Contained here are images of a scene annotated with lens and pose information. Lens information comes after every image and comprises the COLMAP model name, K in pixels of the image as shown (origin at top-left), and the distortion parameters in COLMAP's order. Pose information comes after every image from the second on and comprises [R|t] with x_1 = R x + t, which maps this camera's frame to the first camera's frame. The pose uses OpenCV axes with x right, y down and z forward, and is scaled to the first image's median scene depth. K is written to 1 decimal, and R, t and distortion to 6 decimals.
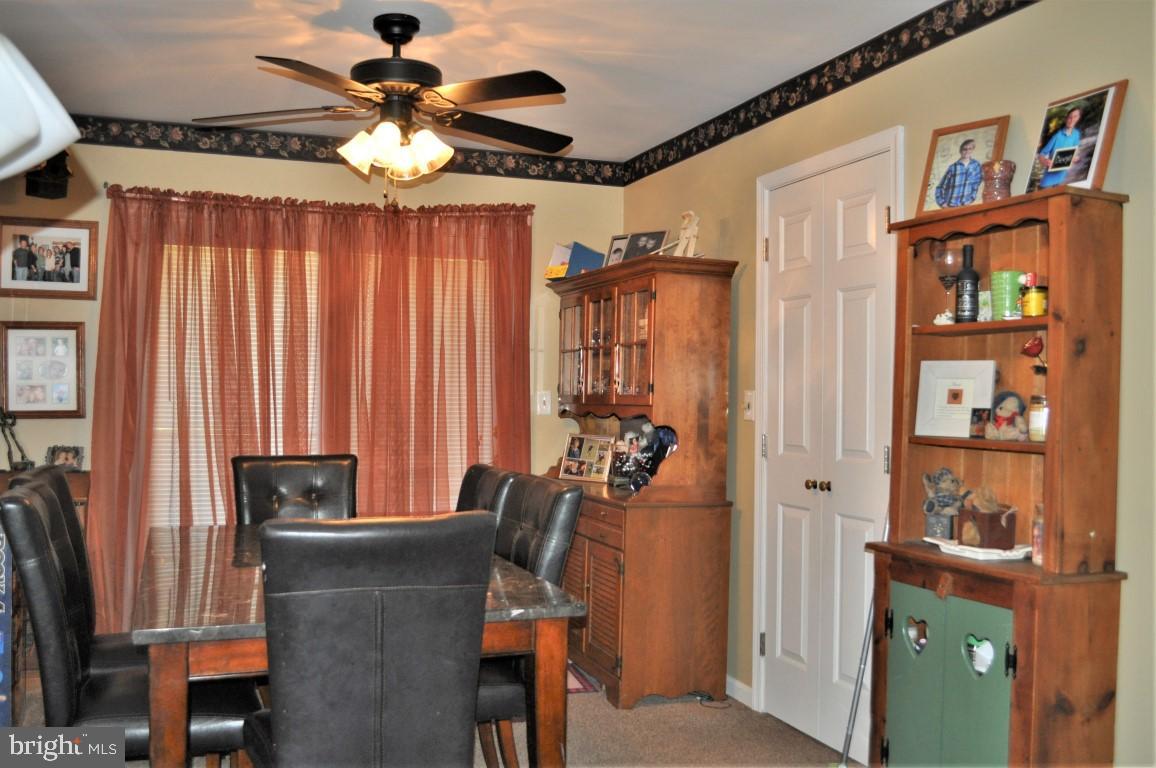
lens RADIAL K [[1064.4, 0, 577.4], [0, 1064.4, 389.7], [0, 0, 1]] dist [-0.055991, 0.000000]
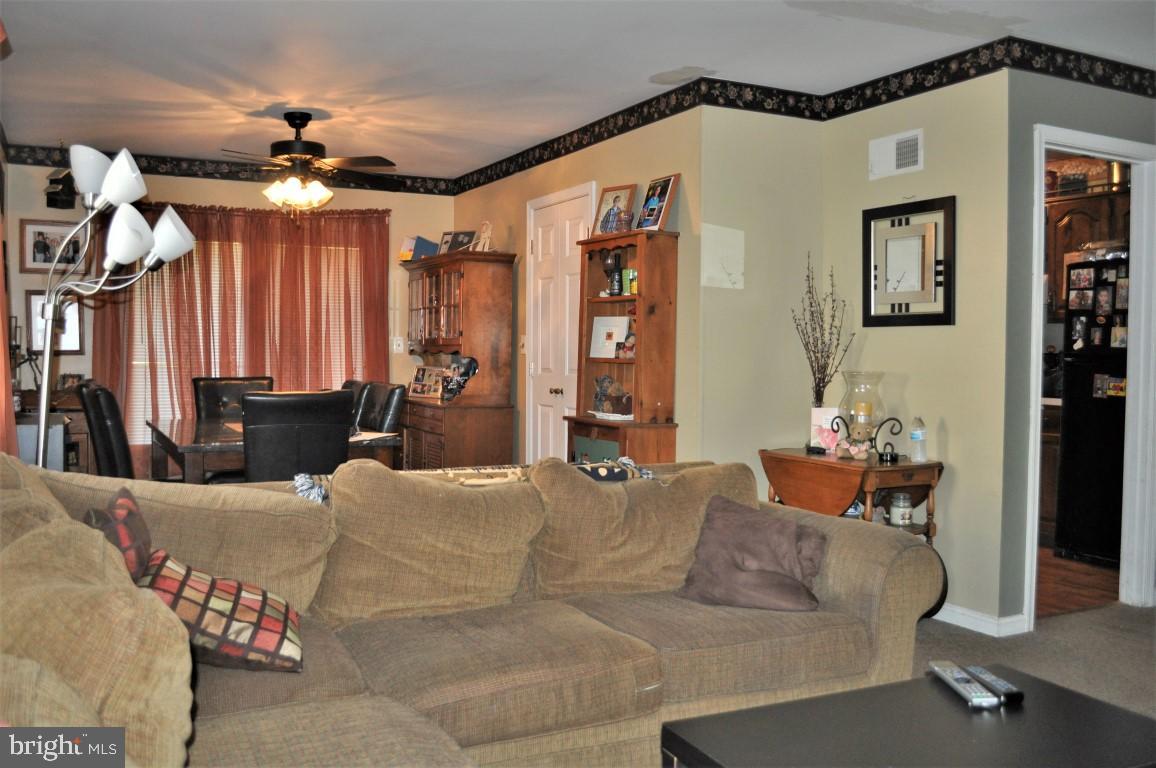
lens RADIAL K [[1064.4, 0, 584.0], [0, 1064.4, 393.4], [0, 0, 1]] dist [-0.055991, 0.000000]
pose [[0.994072, -0.006616, 0.108524, 0.078254], [0.001624, 0.998939, 0.046017, 0.014748], [-0.108713, -0.045568, 0.993028, -0.600041]]
